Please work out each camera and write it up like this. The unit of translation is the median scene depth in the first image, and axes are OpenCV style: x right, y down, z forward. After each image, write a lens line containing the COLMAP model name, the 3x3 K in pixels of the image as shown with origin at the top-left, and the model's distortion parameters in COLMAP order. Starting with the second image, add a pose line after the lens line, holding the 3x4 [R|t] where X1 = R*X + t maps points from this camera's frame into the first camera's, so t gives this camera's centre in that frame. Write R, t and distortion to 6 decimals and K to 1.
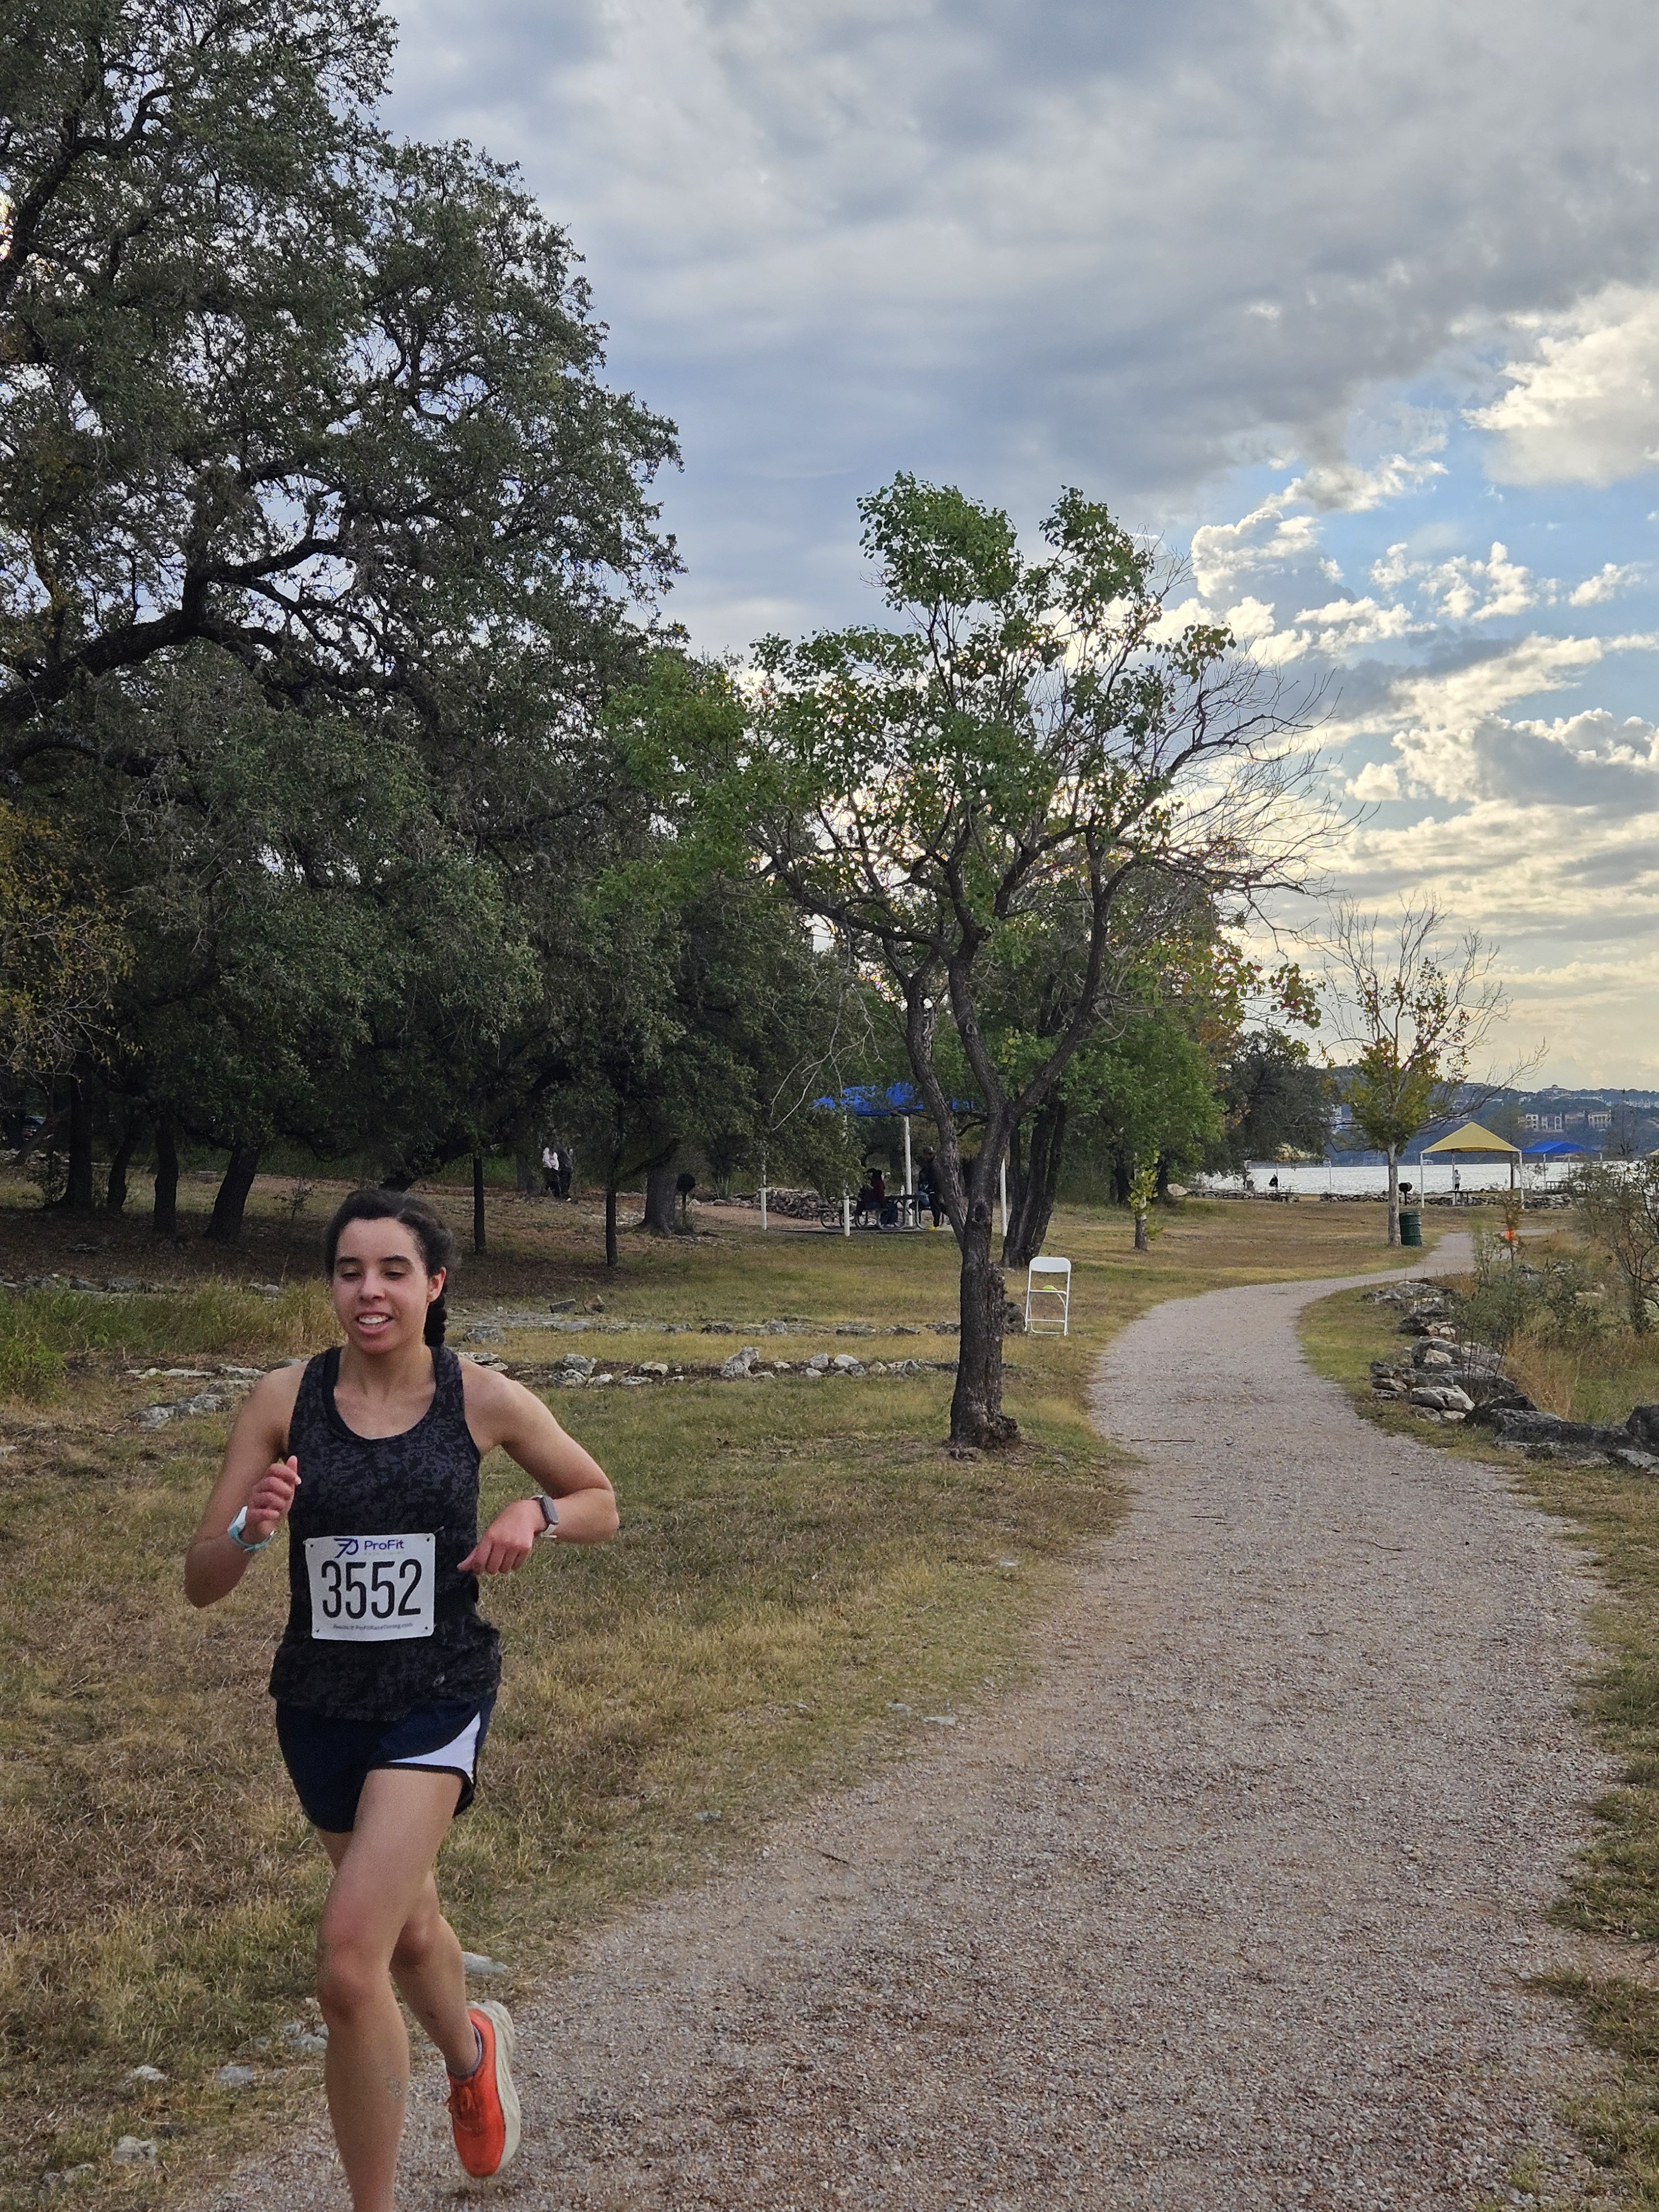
lens RADIAL K [[1477.1, 0, 793.8], [0, 1477.1, 1148.9], [0, 0, 1]] dist [0.000231, -0.000255]
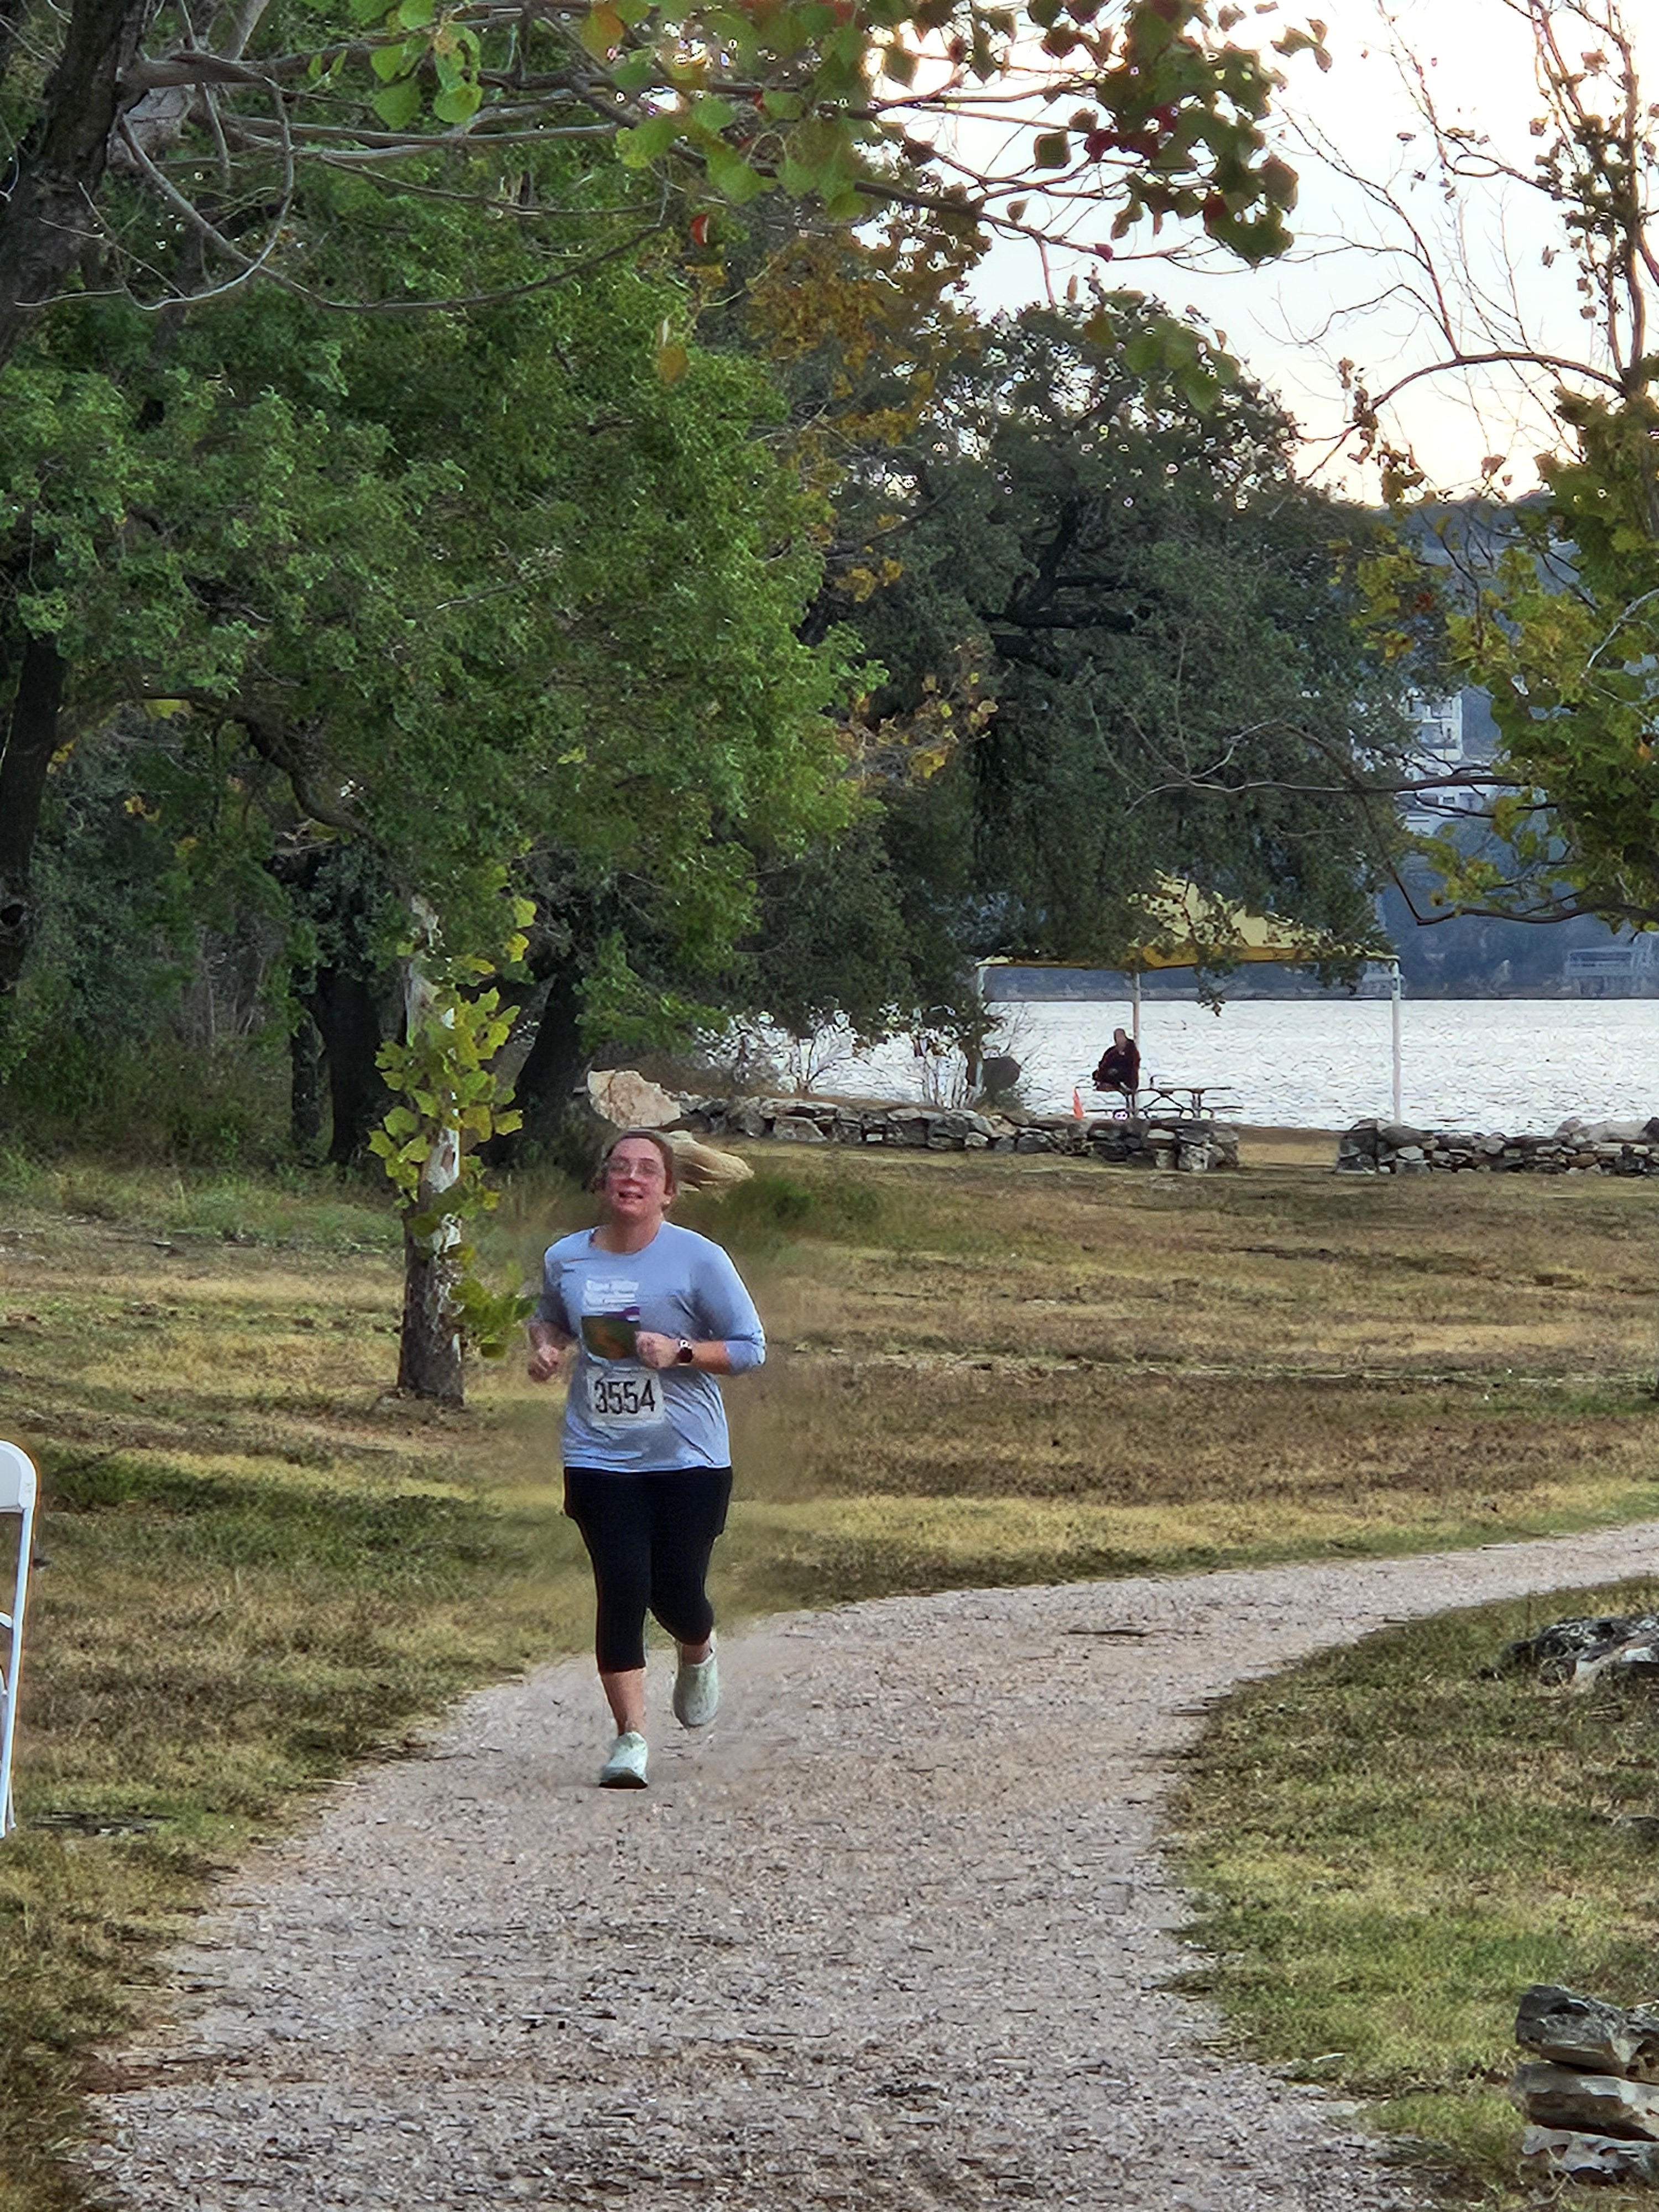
lens RADIAL K [[4466.5, 0, 829.9], [0, 4466.5, 1105.8], [0, 0, 1]] dist [-0.069900, 0.000000]
pose [[0.997051, 0.017207, 0.074793, 0.242660], [-0.018531, 0.999683, 0.017044, 0.017901], [-0.074476, -0.018380, 0.997053, 0.404612]]
